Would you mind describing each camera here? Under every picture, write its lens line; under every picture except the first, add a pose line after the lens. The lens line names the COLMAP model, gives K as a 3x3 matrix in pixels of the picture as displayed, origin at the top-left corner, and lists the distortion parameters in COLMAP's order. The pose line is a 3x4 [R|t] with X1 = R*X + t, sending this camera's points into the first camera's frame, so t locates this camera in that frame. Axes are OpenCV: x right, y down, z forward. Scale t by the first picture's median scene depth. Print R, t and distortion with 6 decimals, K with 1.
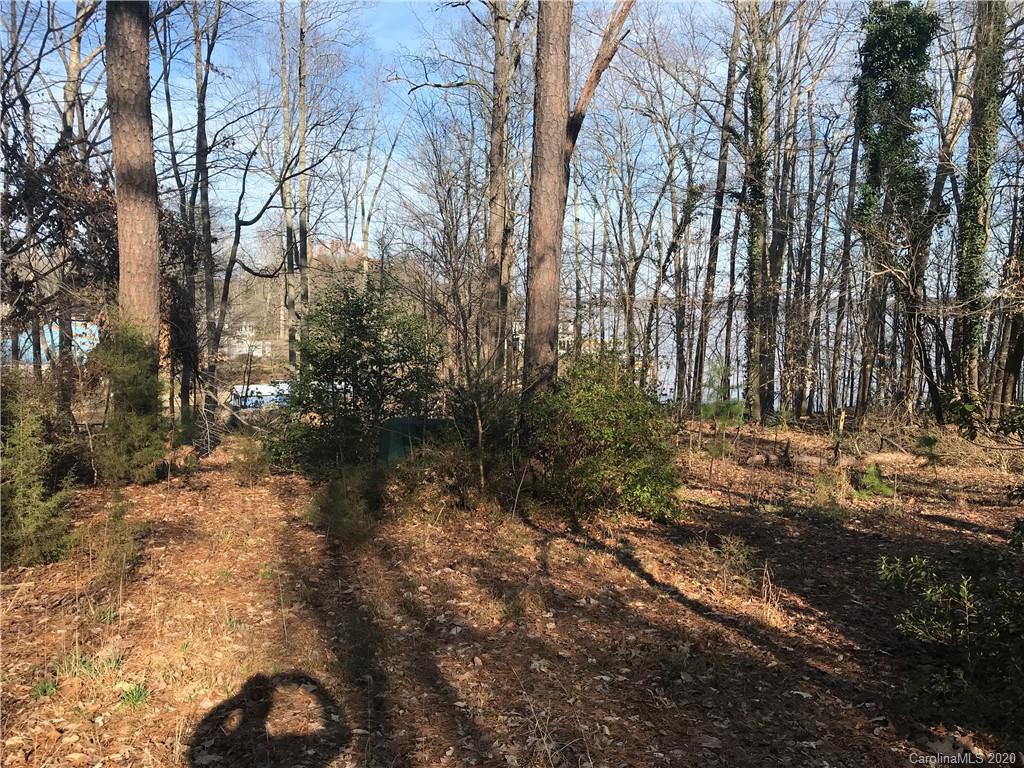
lens RADIAL K [[851.2, 0, 510.5], [0, 851.2, 385.1], [0, 0, 1]] dist [-0.008727, -0.008997]
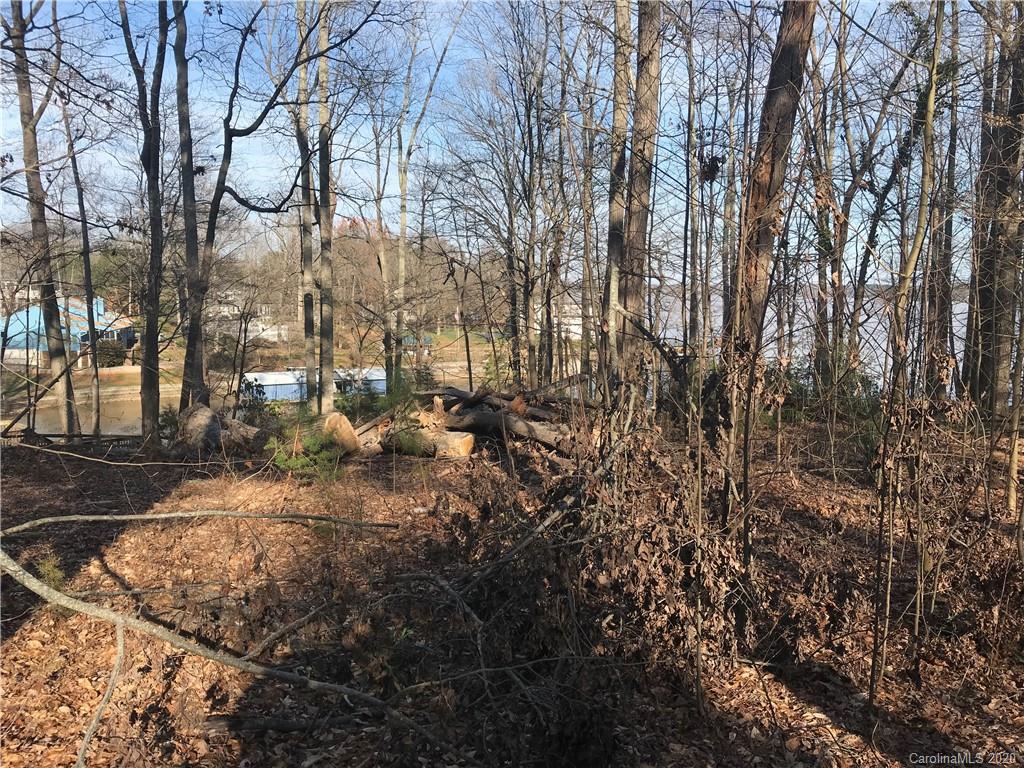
lens RADIAL K [[851.2, 0, 513.4], [0, 851.2, 382.1], [0, 0, 1]] dist [-0.008727, -0.008997]
pose [[0.999848, 0.001694, -0.017367, -0.057796], [-0.001484, 0.999926, 0.012095, -0.001546], [0.017386, -0.012068, 0.999776, 0.229253]]
